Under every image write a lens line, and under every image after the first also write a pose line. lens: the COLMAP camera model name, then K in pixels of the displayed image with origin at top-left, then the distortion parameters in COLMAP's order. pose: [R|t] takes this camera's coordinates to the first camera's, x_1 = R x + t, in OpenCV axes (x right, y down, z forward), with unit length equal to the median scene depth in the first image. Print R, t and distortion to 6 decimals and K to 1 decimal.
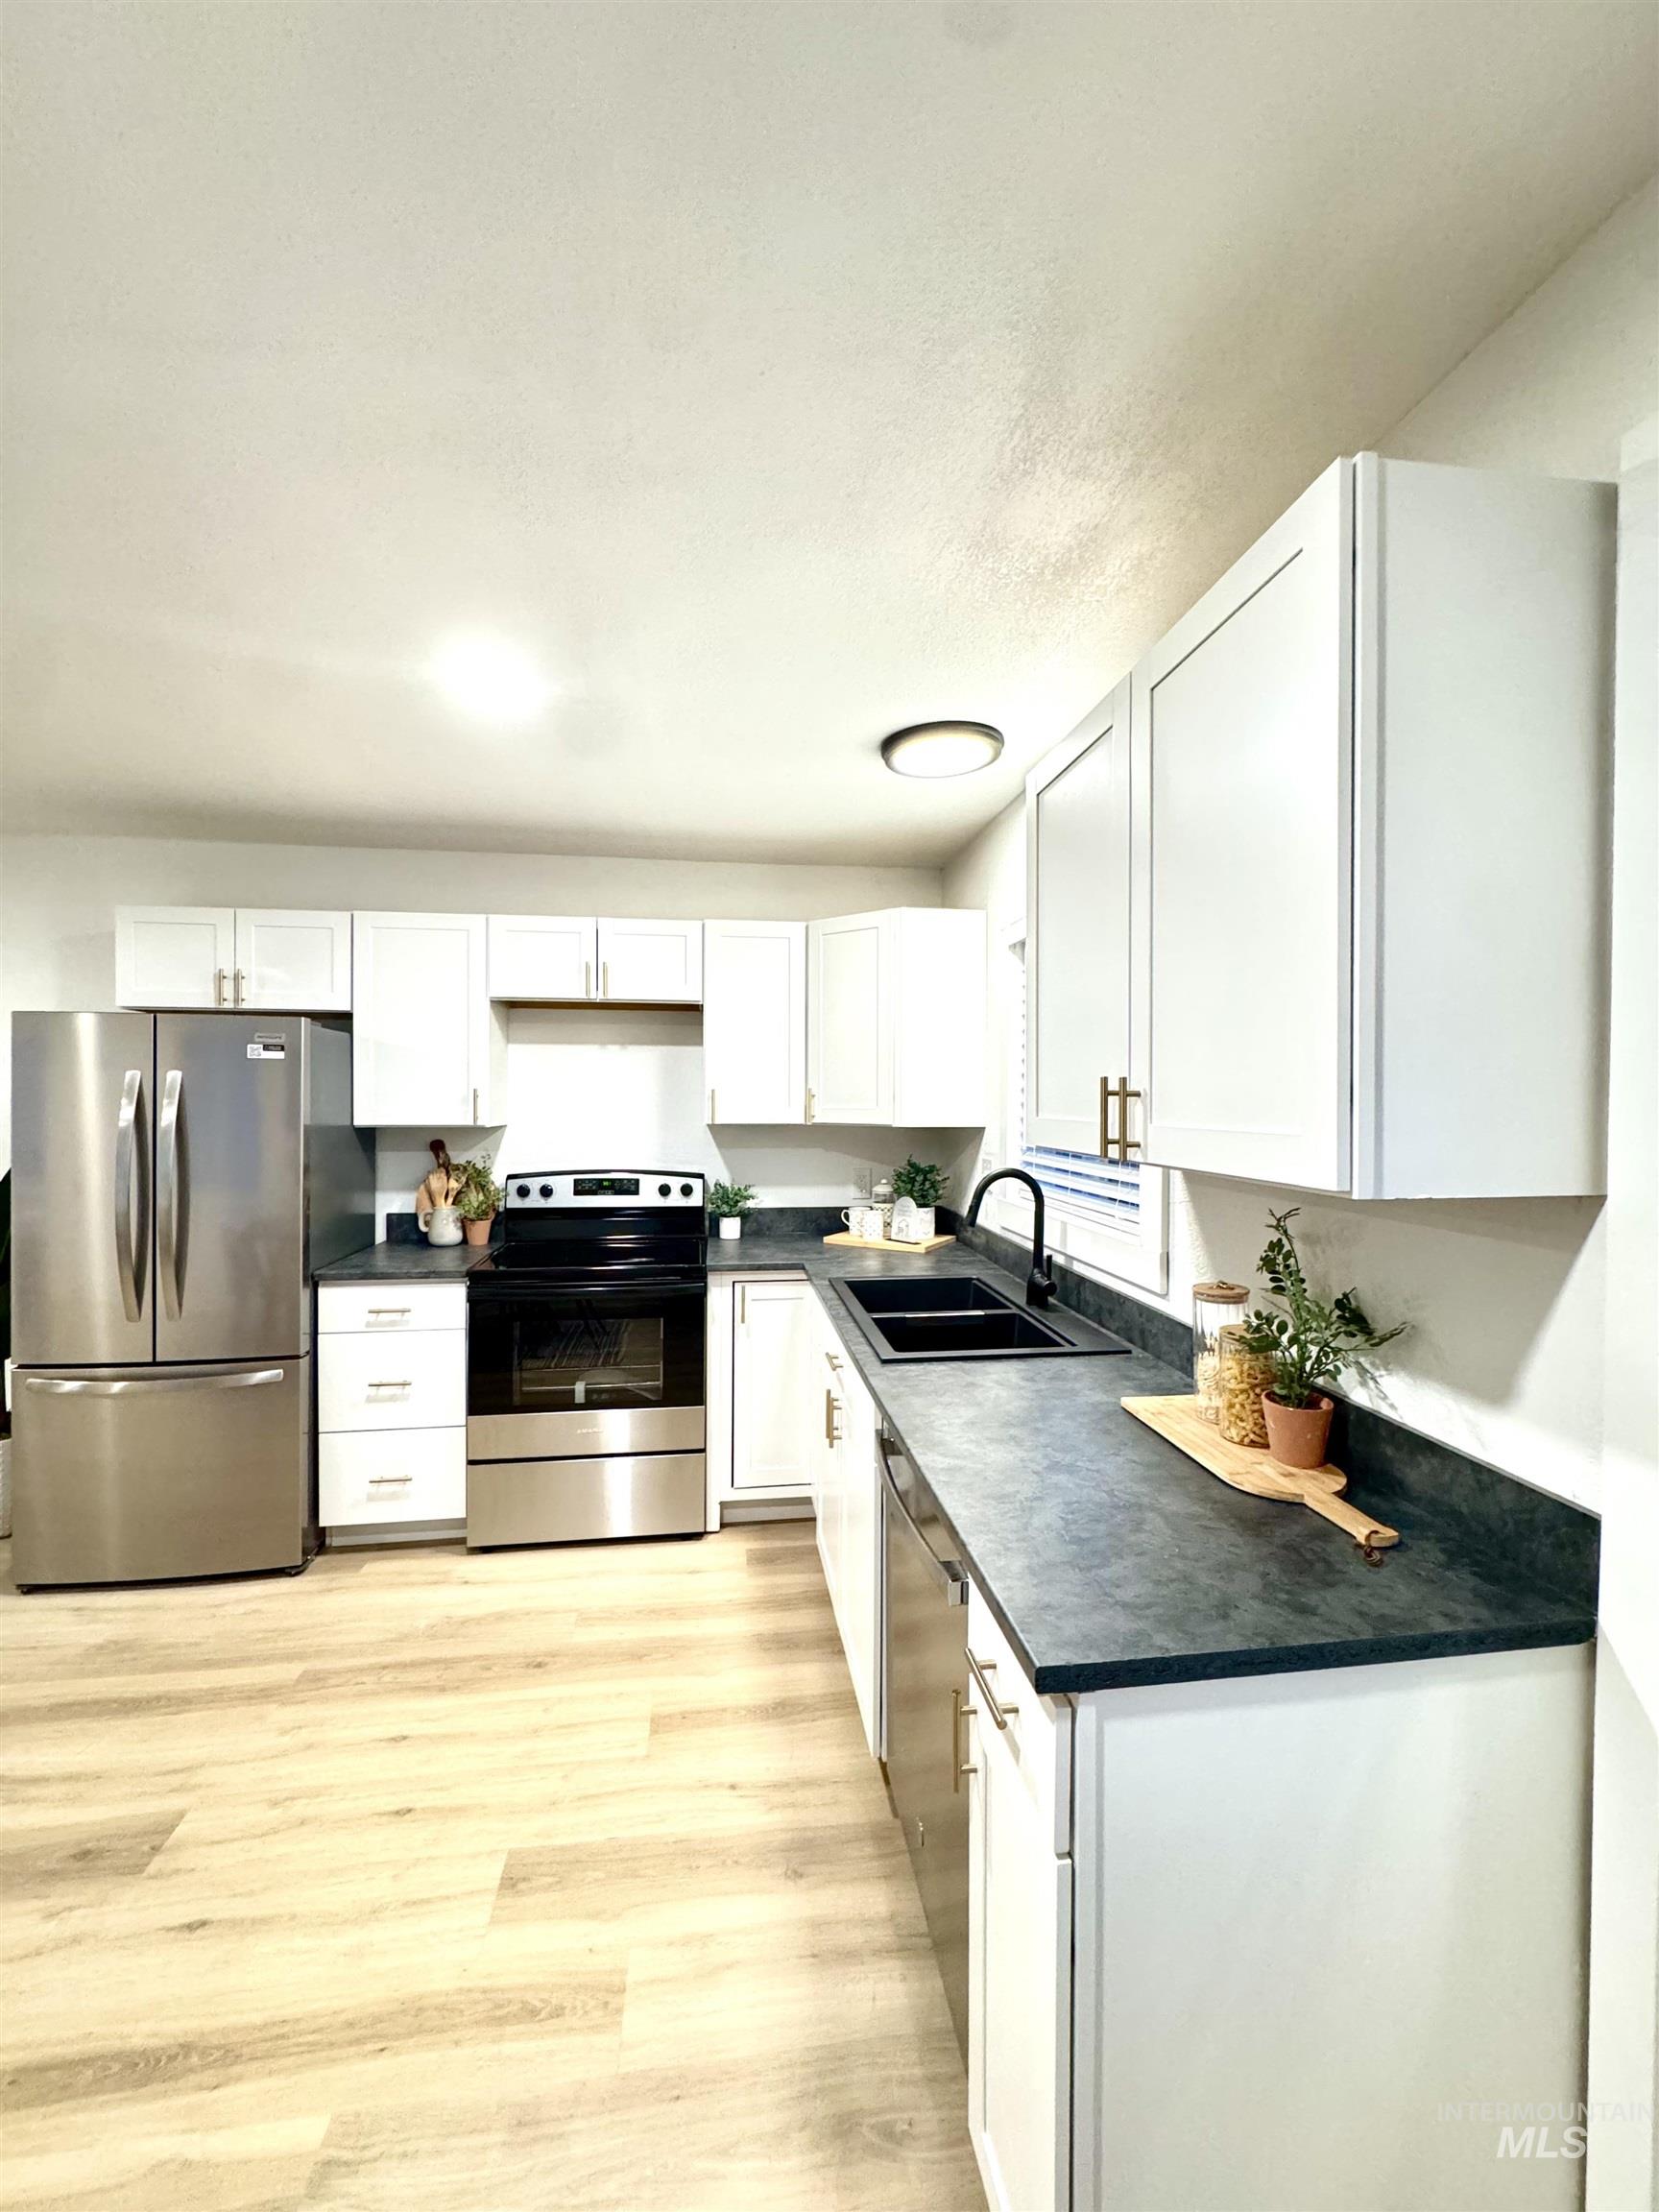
lens RADIAL K [[886.5, 0, 829.5], [0, 886.5, 1106.0], [0, 0, 1]] dist [-0.000783, -0.000194]
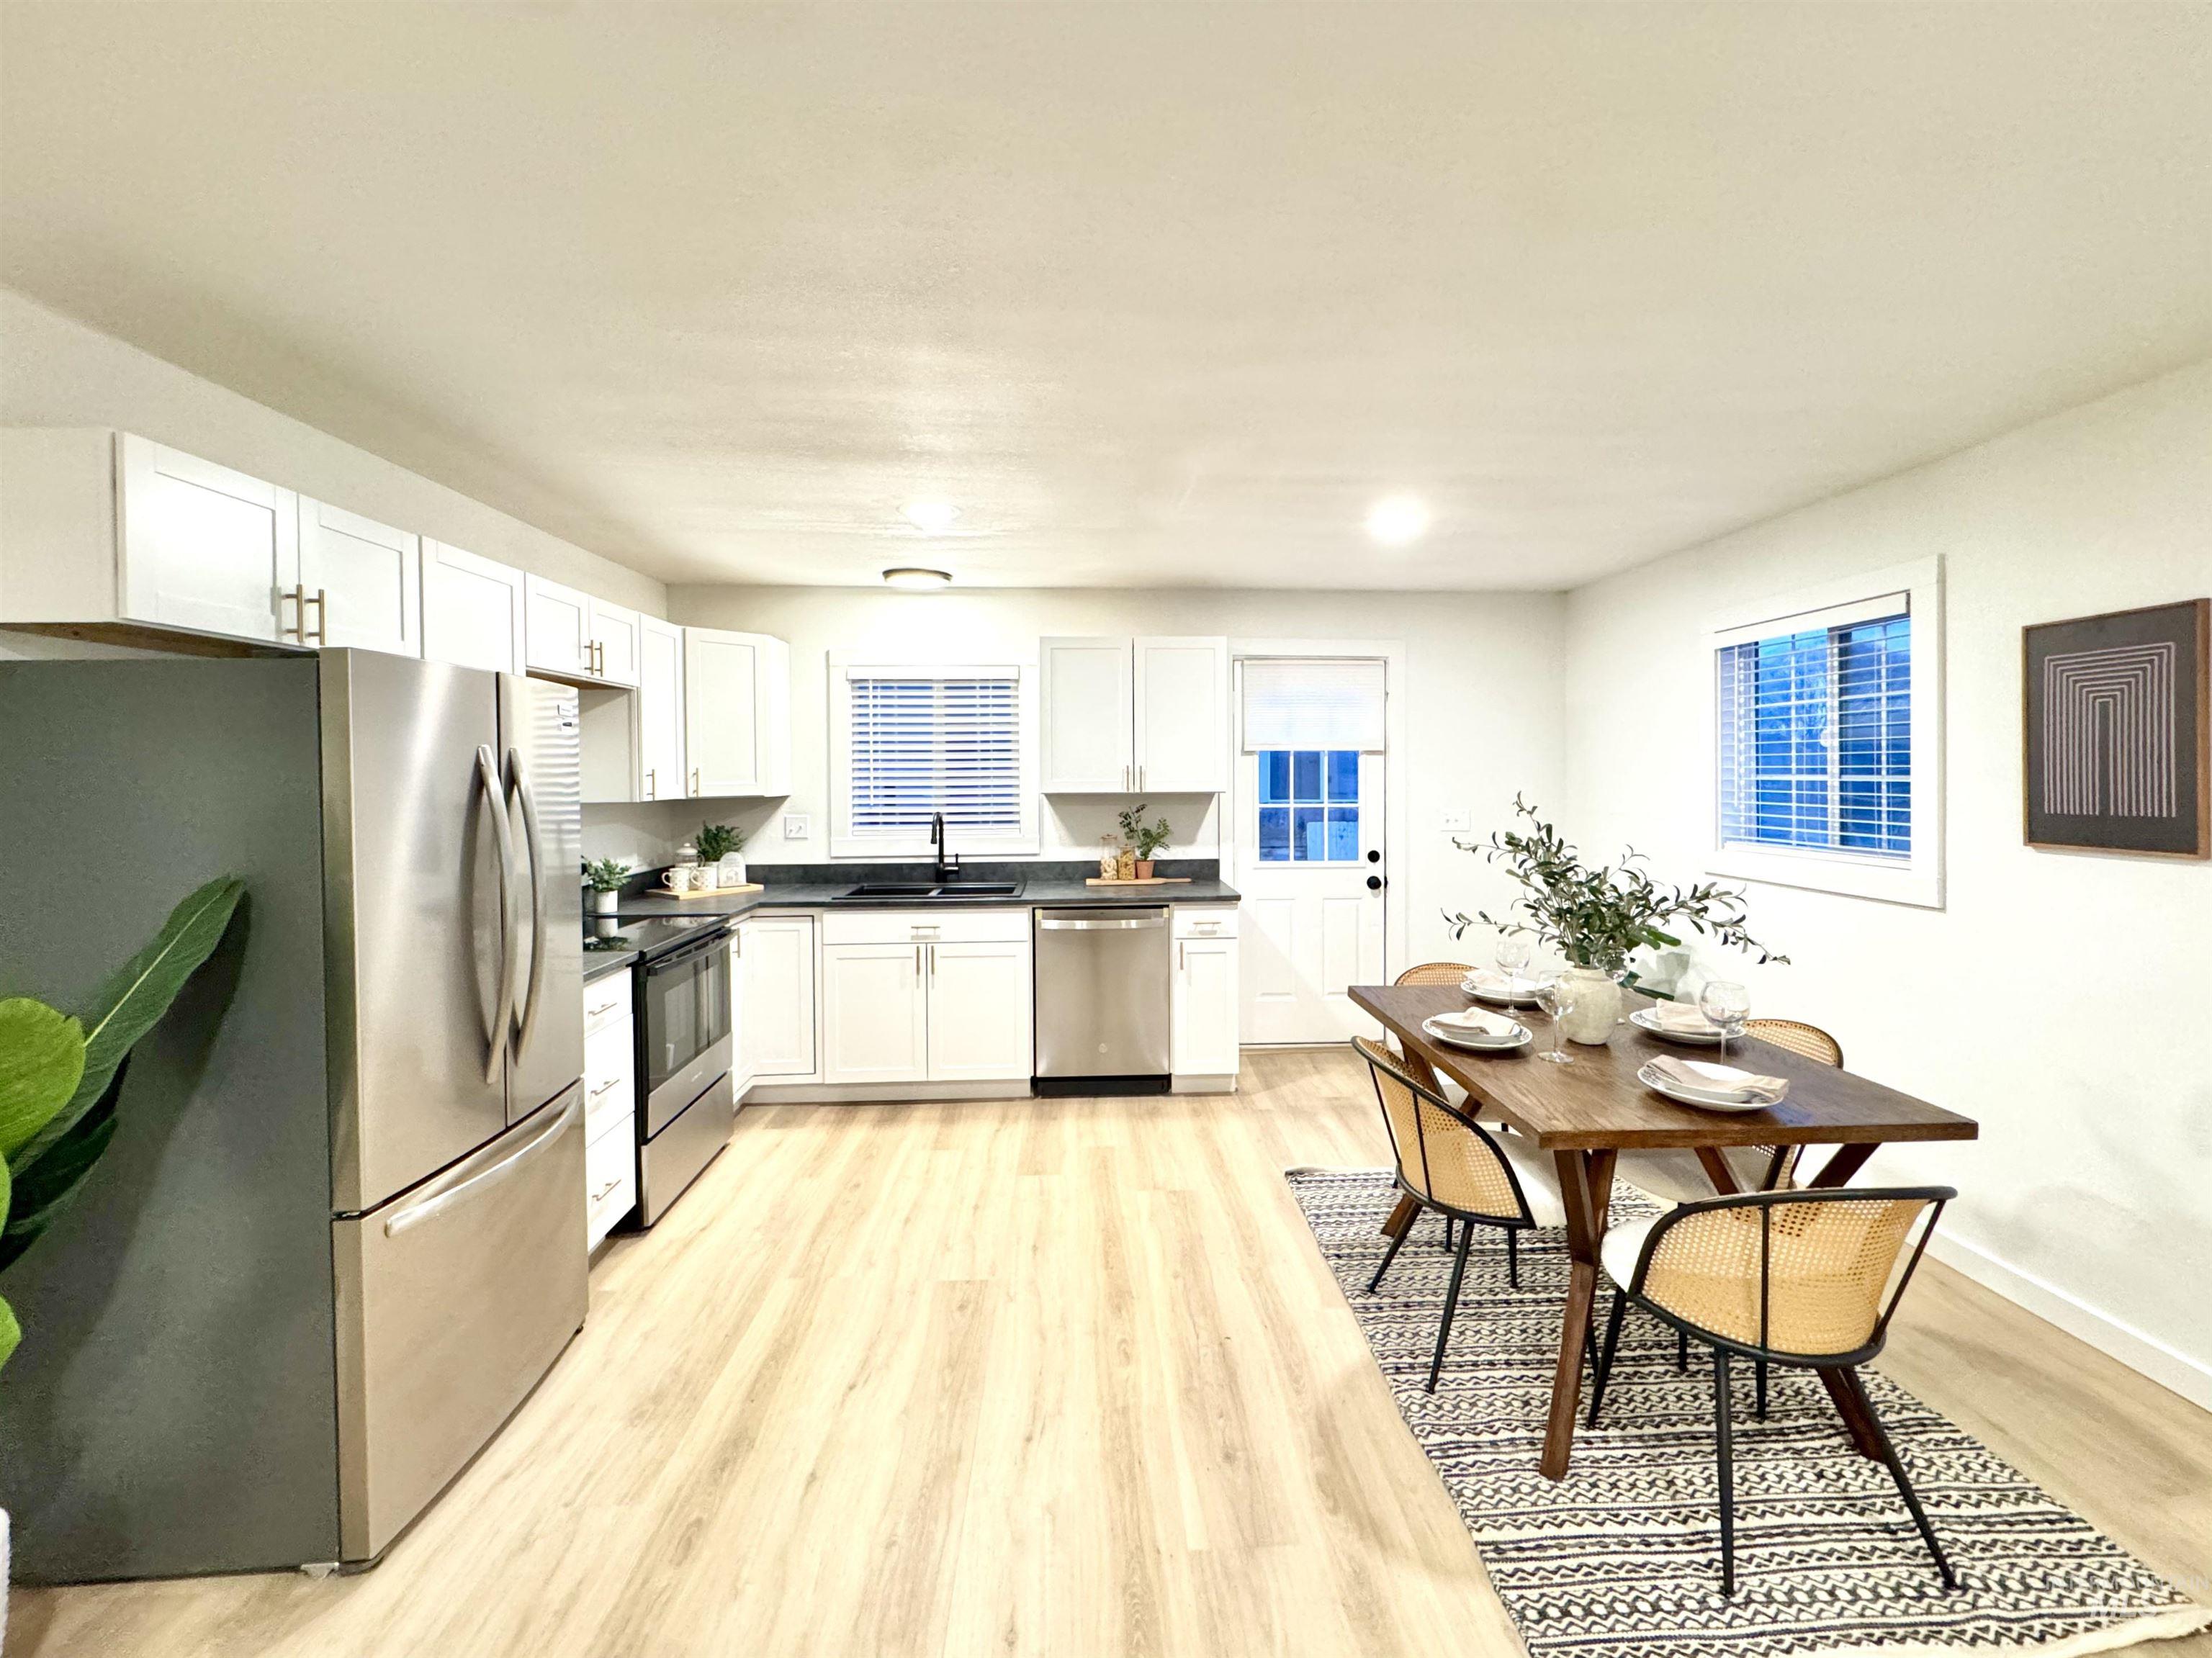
lens RADIAL K [[914.8, 0, 1142.6], [0, 914.8, 779.3], [0, 0, 1]] dist [-0.001750, -0.000351]
pose [[0.067319, -0.015593, 0.997610, -1.745144], [0.017286, 0.999746, 0.014460, -0.017587], [-0.997582, 0.016271, 0.067571, 0.455831]]
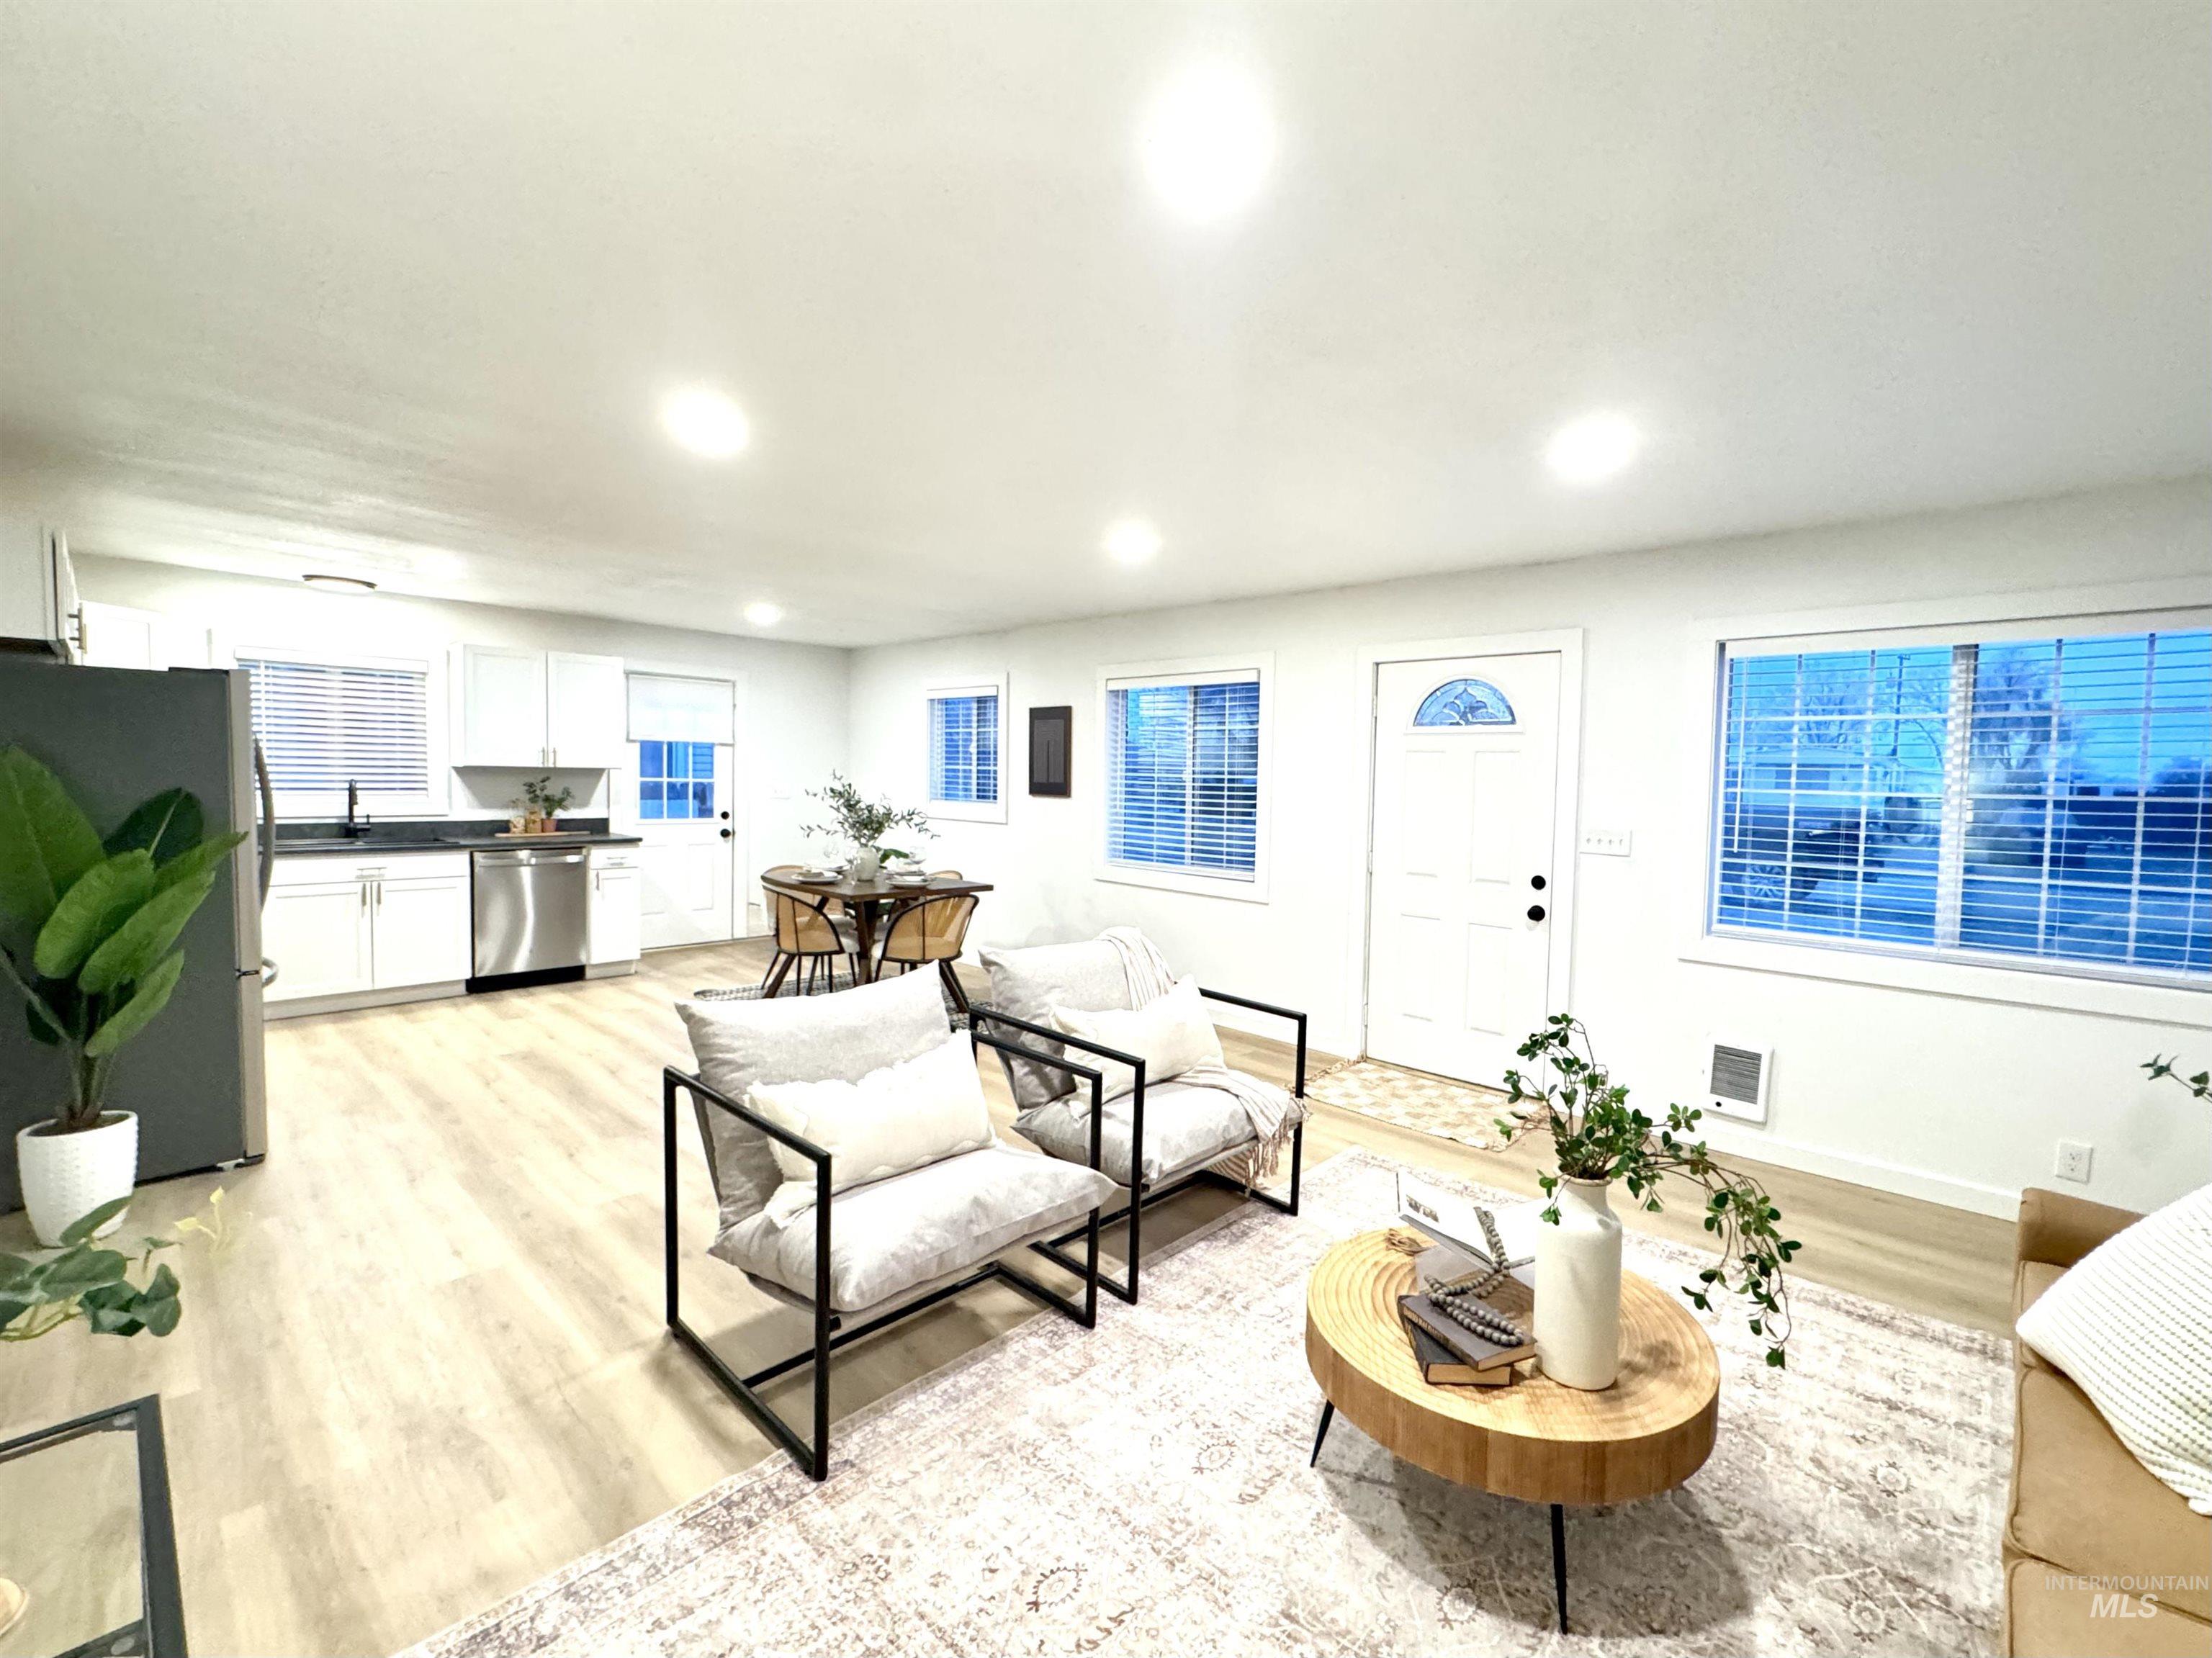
lens RADIAL K [[938.6, 0, 1162.5], [0, 938.6, 818.4], [0, 0, 1]] dist [0.000276, -0.000031]
pose [[-0.646588, -0.059202, 0.760538, -3.031908], [-0.019365, 0.997937, 0.061218, -0.013844], [-0.762593, 0.024855, -0.646401, 1.013722]]
